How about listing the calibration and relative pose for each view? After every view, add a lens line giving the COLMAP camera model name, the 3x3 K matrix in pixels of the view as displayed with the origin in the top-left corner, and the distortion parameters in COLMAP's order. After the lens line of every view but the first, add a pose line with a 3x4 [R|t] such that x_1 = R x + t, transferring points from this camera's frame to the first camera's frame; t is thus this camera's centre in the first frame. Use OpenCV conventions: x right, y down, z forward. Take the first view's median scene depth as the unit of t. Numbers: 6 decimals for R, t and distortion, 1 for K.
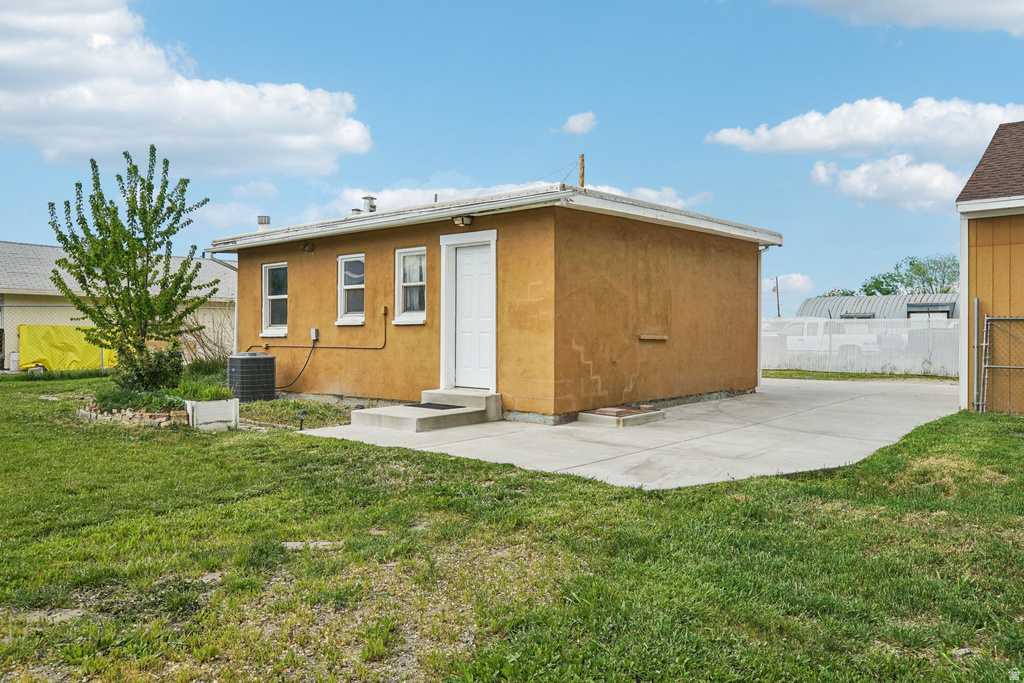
lens RADIAL K [[721.5, 0, 512.0], [0, 721.5, 341.5], [0, 0, 1]] dist [0.008148, 0.002687]
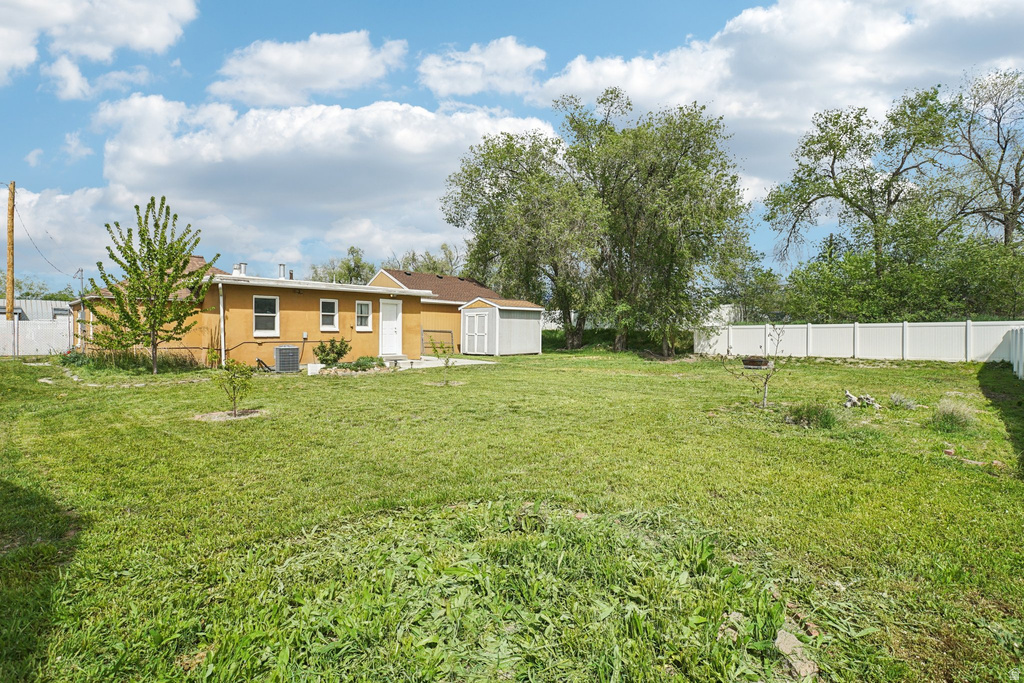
lens RADIAL K [[498.6, 0, 518.1], [0, 498.6, 347.4], [0, 0, 1]] dist [-0.060025, 0.032000]
pose [[0.037666, -0.031000, 0.998809, -1.836341], [0.004447, 0.999514, 0.030854, -0.017719], [-0.999280, 0.003280, 0.037786, 0.385468]]
